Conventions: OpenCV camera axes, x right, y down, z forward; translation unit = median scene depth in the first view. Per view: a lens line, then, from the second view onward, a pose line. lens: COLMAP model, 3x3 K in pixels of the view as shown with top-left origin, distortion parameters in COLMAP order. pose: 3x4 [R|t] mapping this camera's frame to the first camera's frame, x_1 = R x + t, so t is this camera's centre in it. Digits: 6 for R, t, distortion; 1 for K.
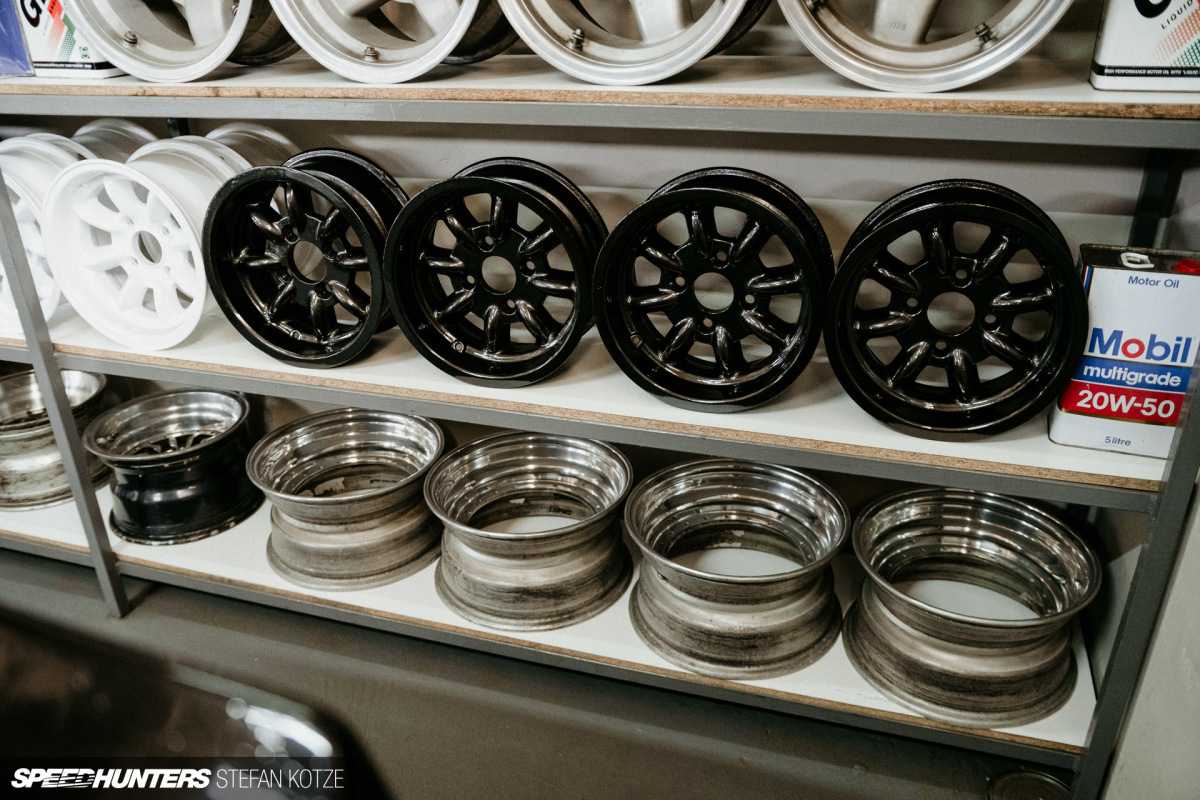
lens RADIAL K [[945.4, 0, 600.0], [0, 945.4, 400.0], [0, 0, 1]] dist [-0.094929, 0.076812]
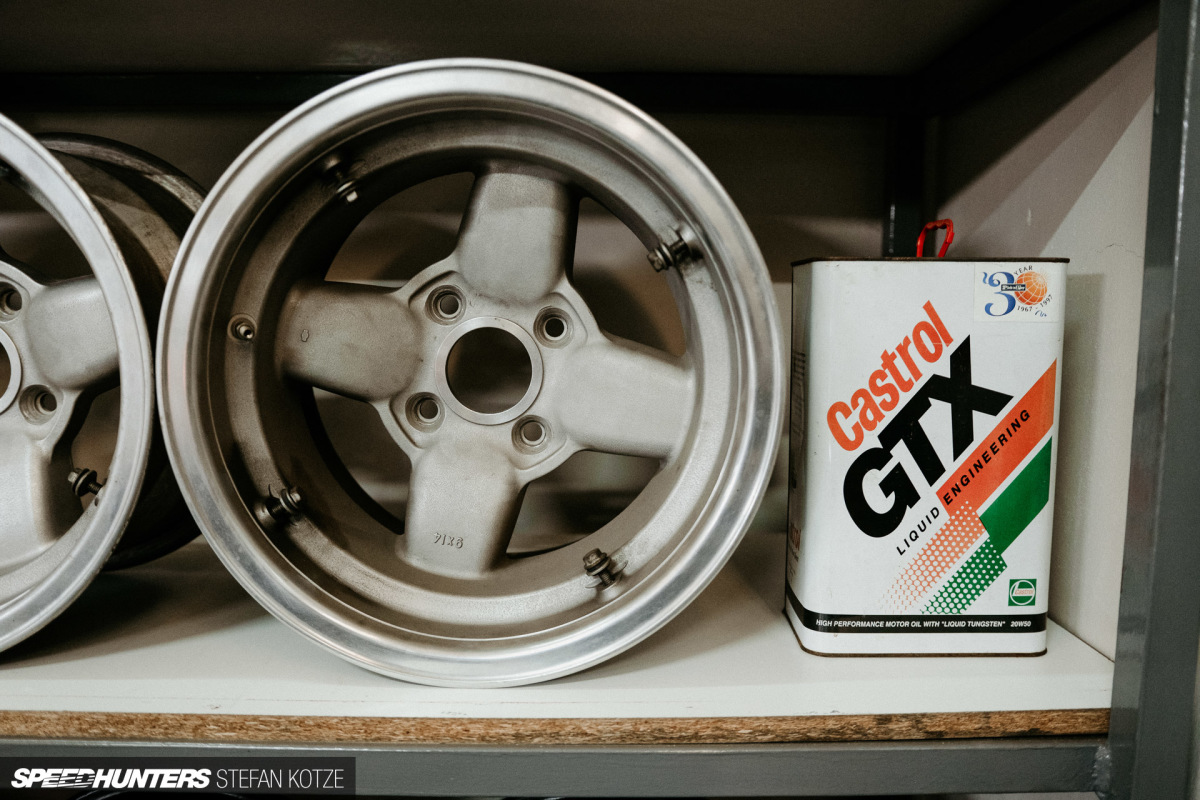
lens RADIAL K [[945.4, 0, 600.0], [0, 945.4, 400.0], [0, 0, 1]] dist [-0.094929, 0.076812]
pose [[0.946532, 0.002737, 0.322598, 0.244524], [0.109559, 0.937809, -0.329410, -0.313126], [-0.303437, 0.347141, 0.887366, 0.496016]]
